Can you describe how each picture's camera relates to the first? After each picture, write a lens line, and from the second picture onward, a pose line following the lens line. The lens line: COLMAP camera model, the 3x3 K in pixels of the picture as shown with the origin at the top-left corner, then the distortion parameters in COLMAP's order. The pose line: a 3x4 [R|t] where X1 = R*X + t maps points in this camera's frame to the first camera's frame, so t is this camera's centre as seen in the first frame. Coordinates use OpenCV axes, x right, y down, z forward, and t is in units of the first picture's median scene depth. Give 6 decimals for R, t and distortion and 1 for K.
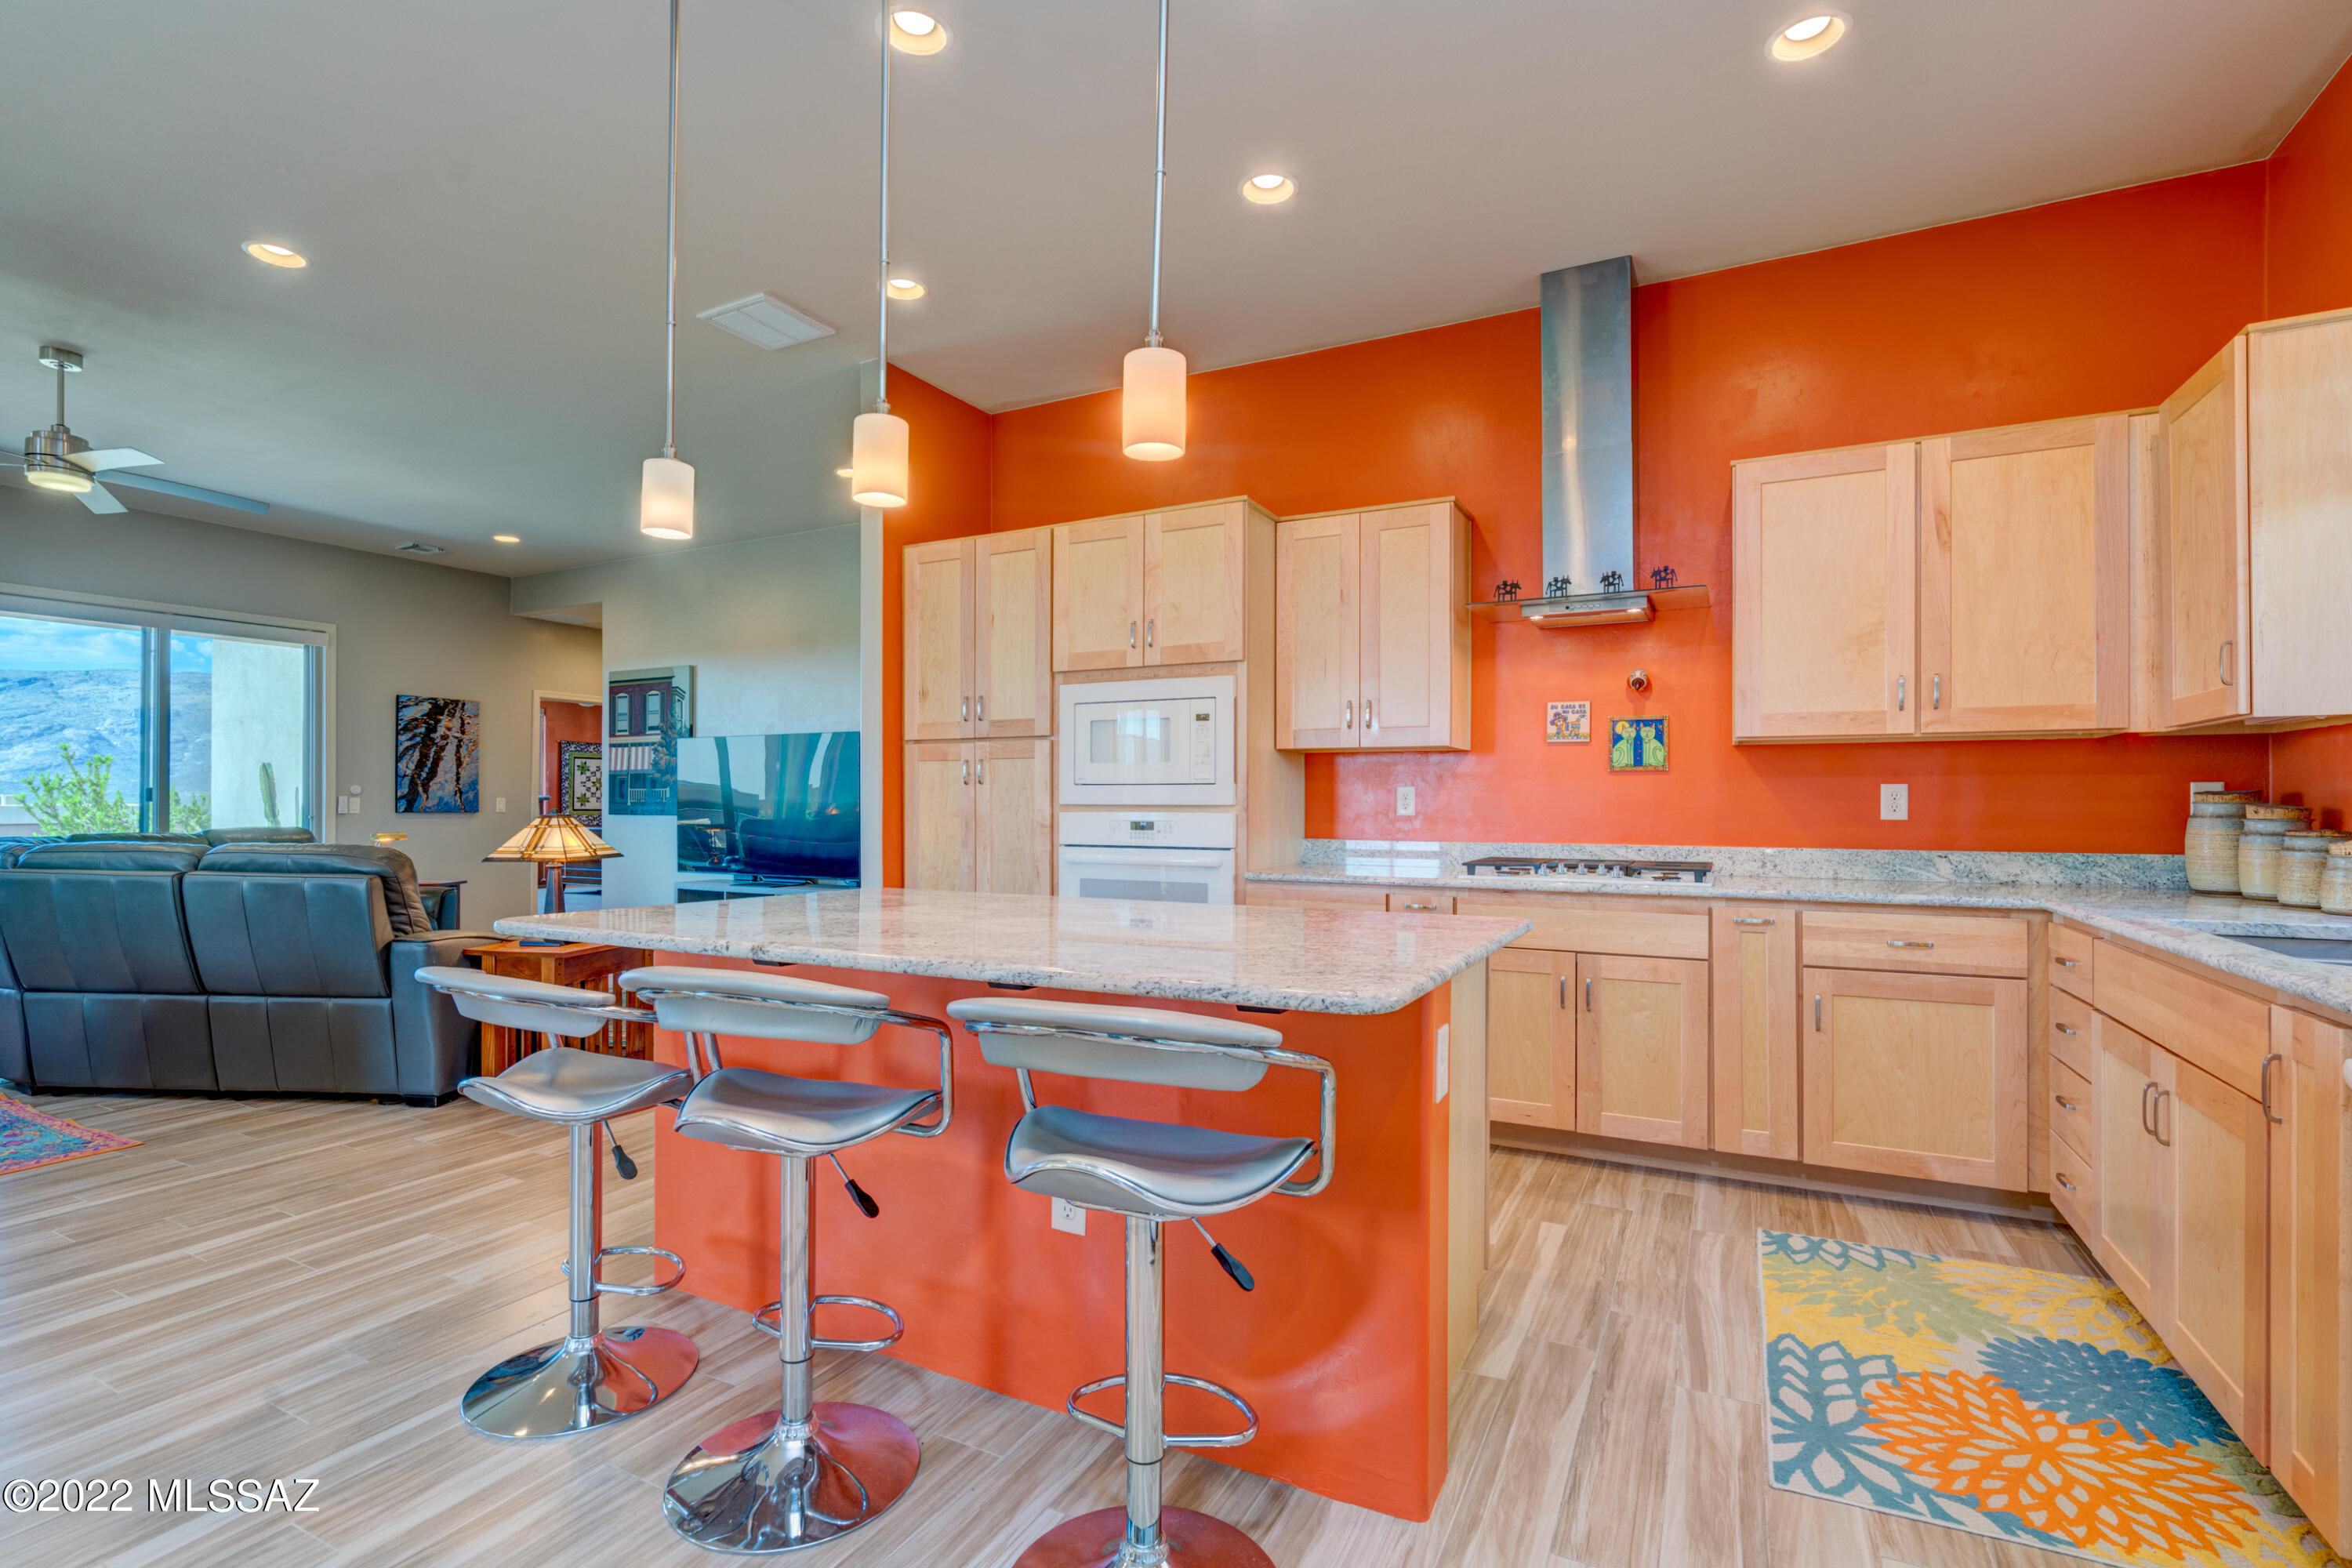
lens RADIAL K [[1128.9, 0, 1131.8], [0, 1128.9, 799.6], [0, 0, 1]] dist [-0.003808, 0.000955]
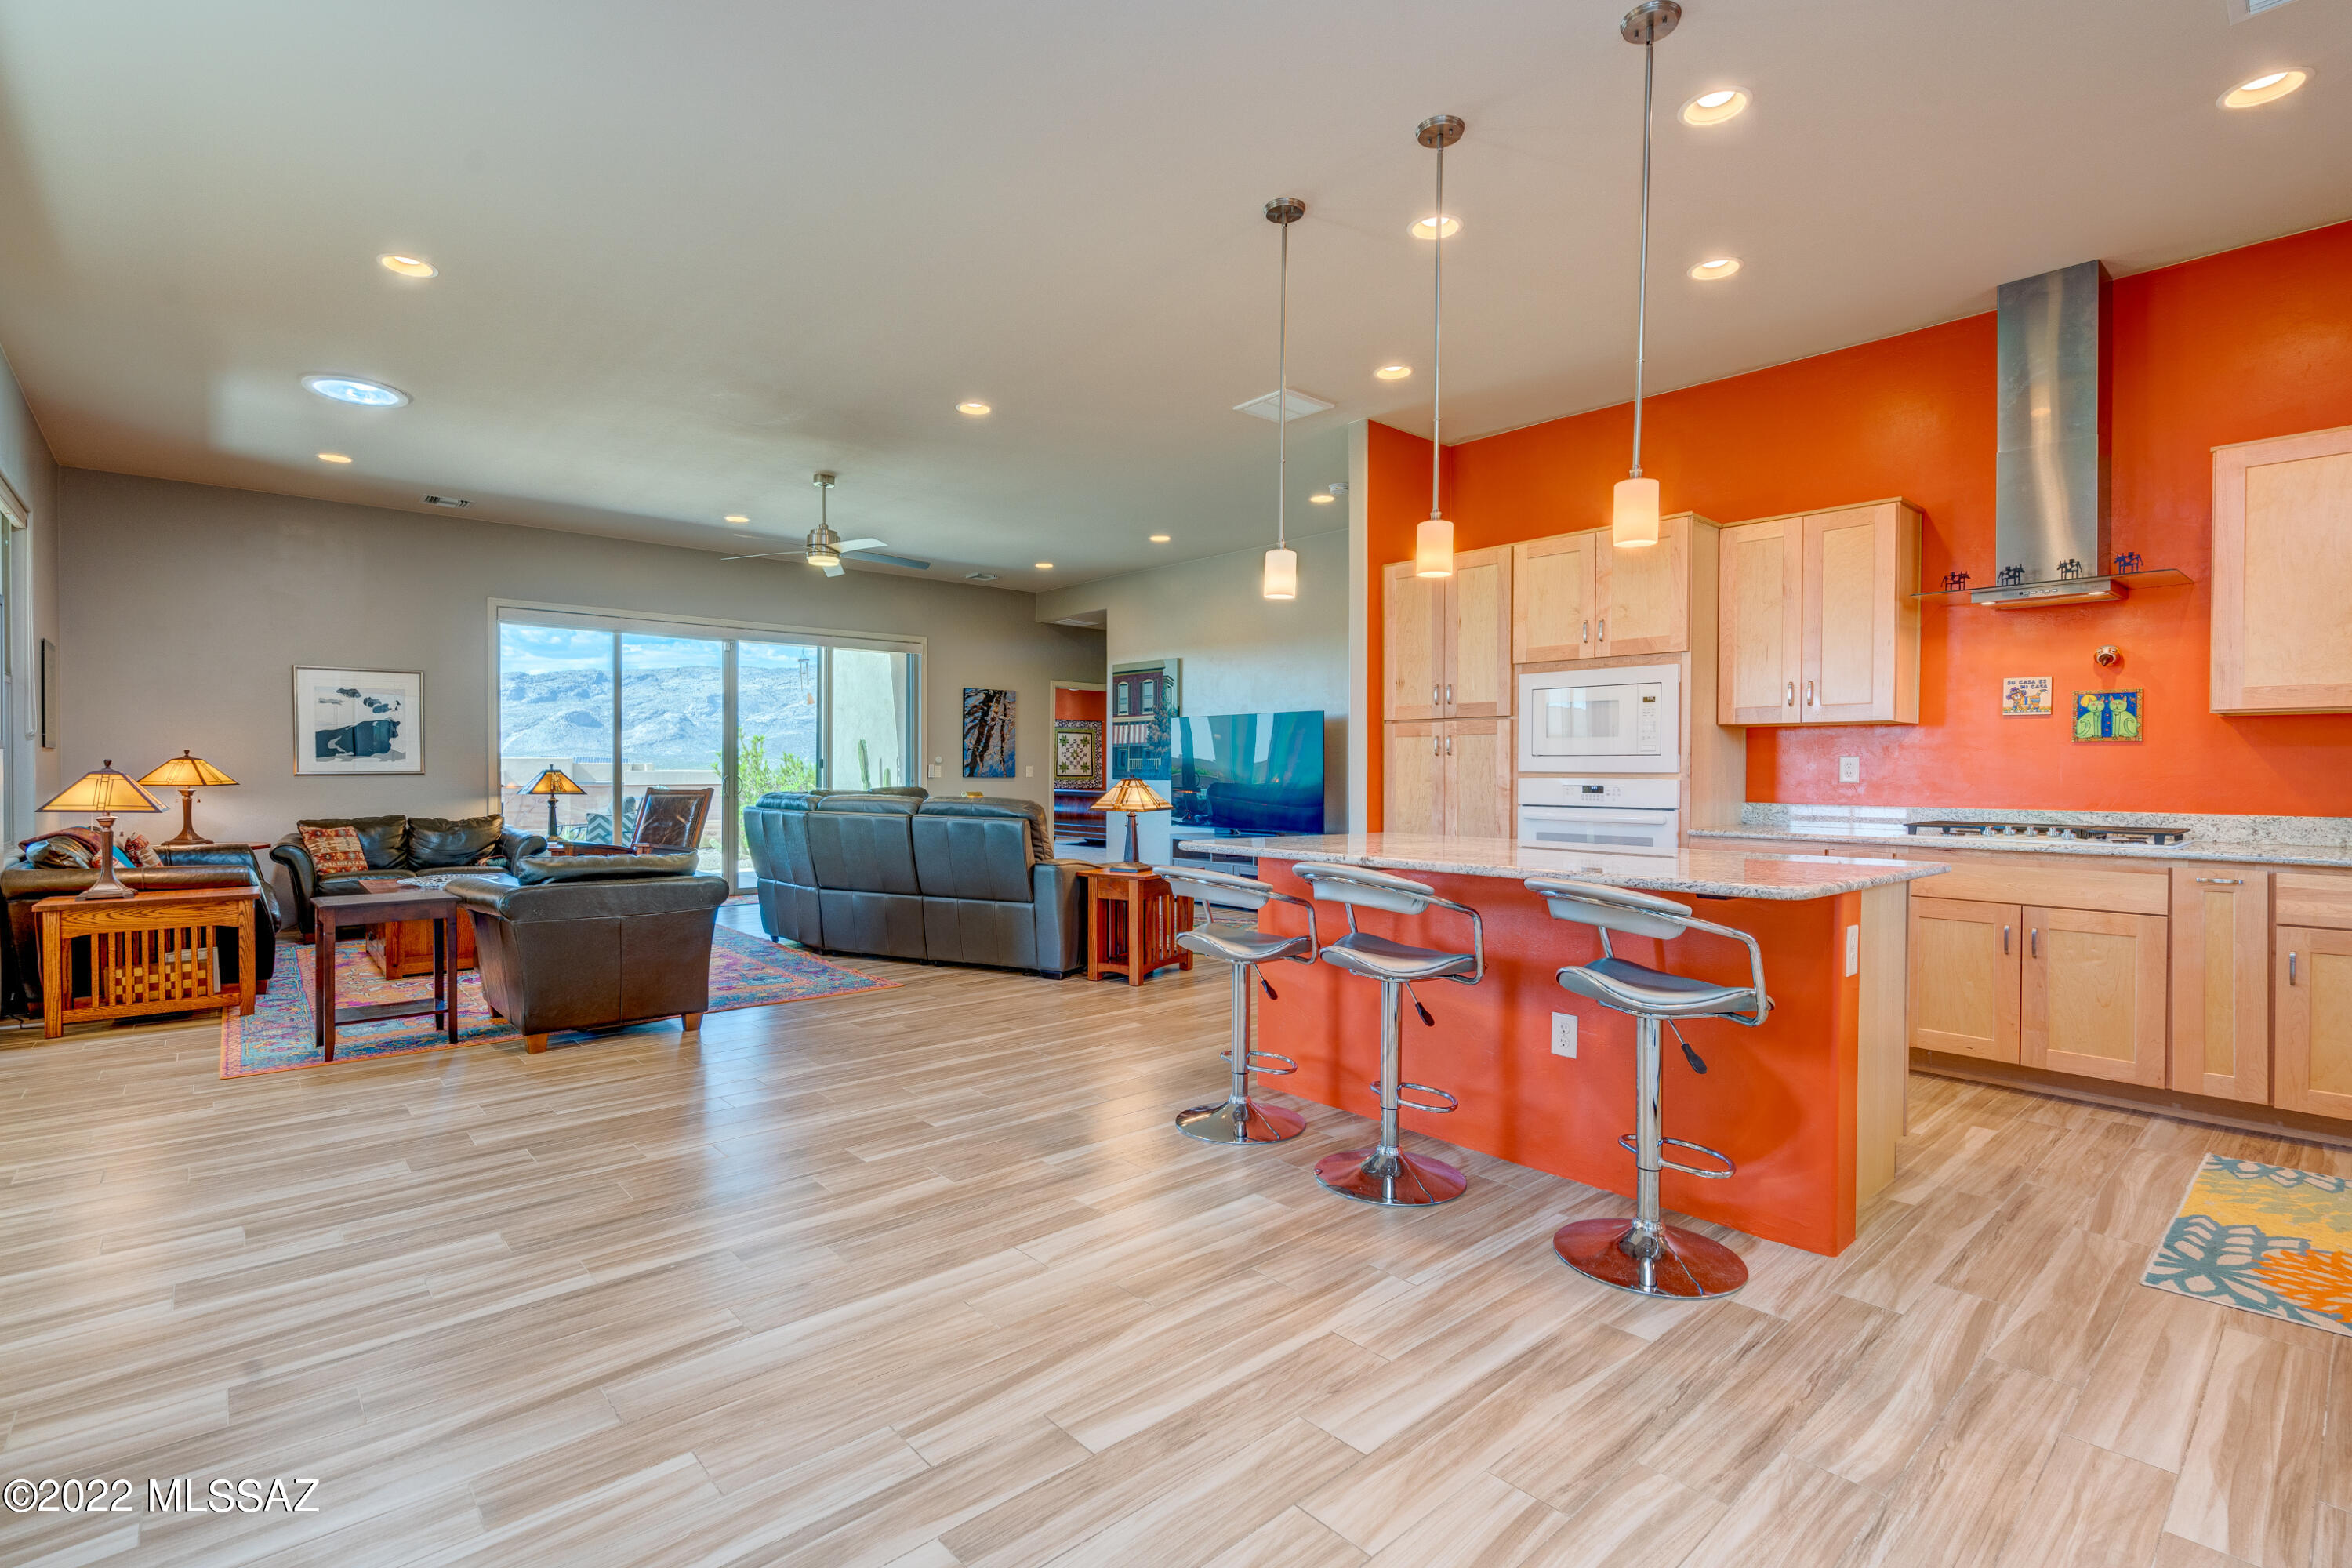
lens RADIAL K [[1108.4, 0, 1108.4], [0, 1108.4, 780.4], [0, 0, 1]] dist [-0.001194, 0.001551]
pose [[0.931806, 0.005169, -0.362919, -0.048924], [-0.000884, 0.999928, 0.011973, -0.000689], [0.362955, -0.010836, 0.931744, -0.329382]]
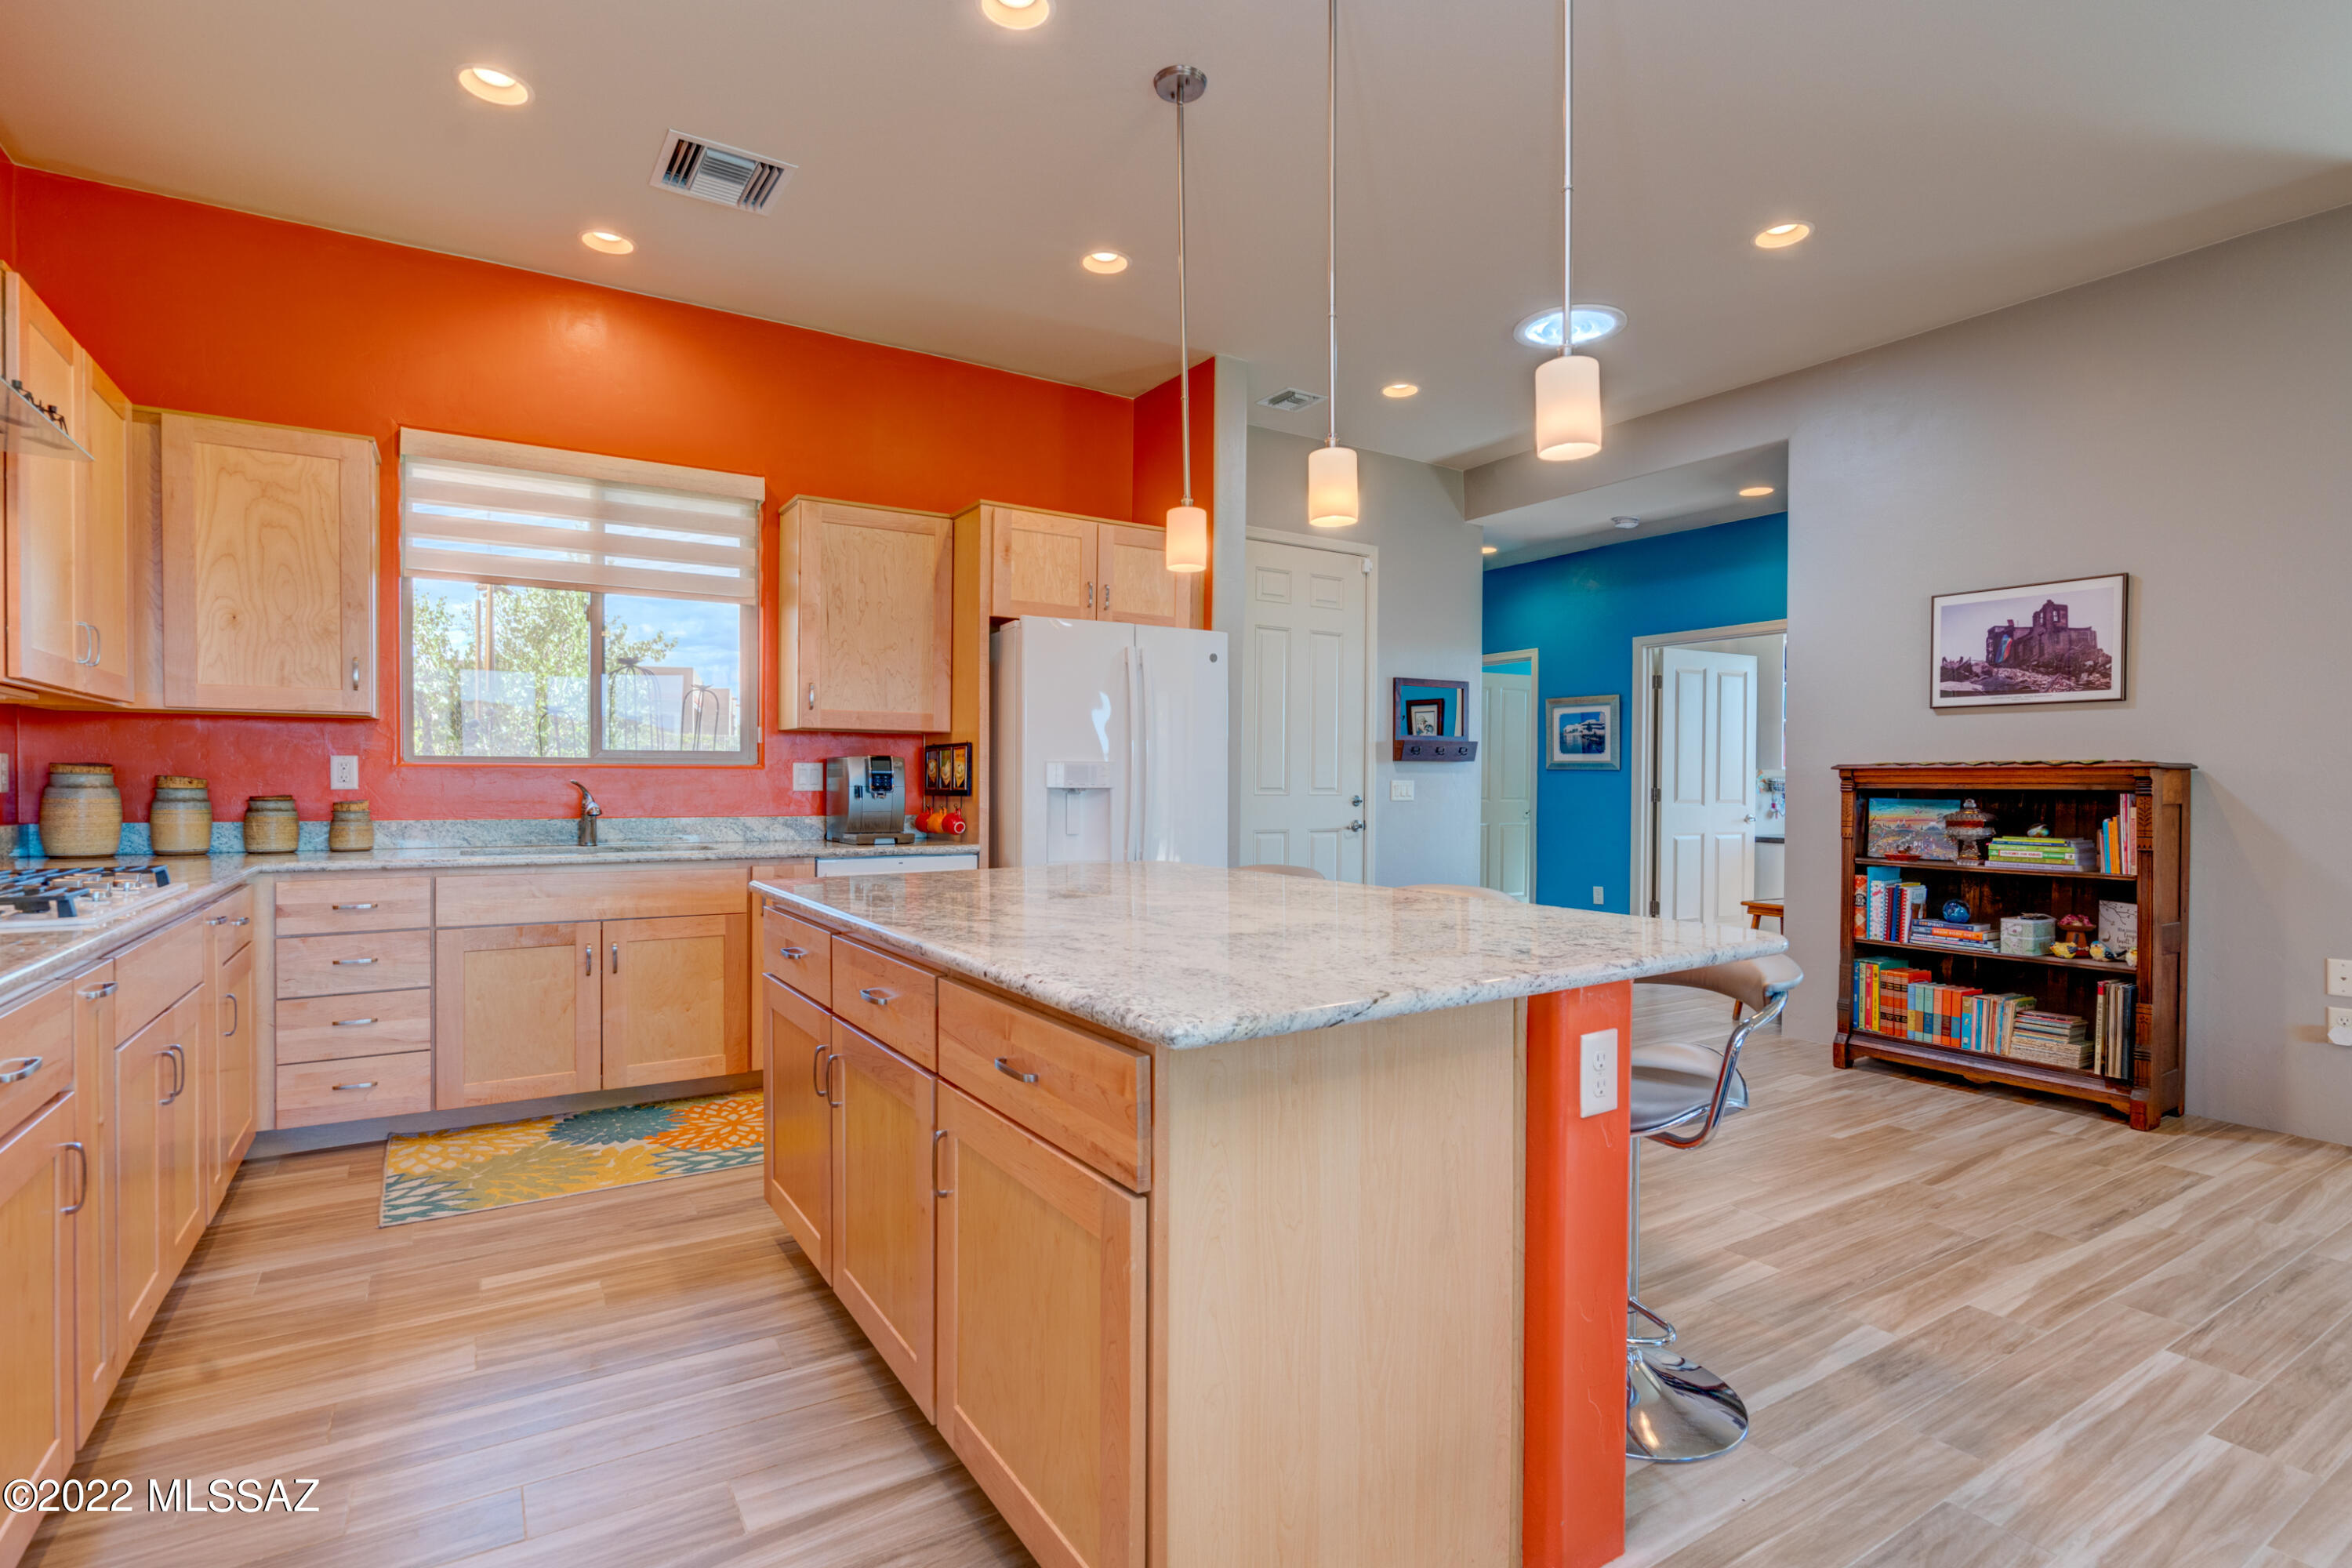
lens RADIAL K [[1098.2, 0, 1096.1], [0, 1098.2, 794.5], [0, 0, 1]] dist [0.000489, -0.000134]
pose [[-0.854145, -0.009077, 0.519955, -0.342151], [-0.007155, 0.999958, 0.005704, 0.008628], [-0.519985, 0.001152, -0.854175, 1.176580]]
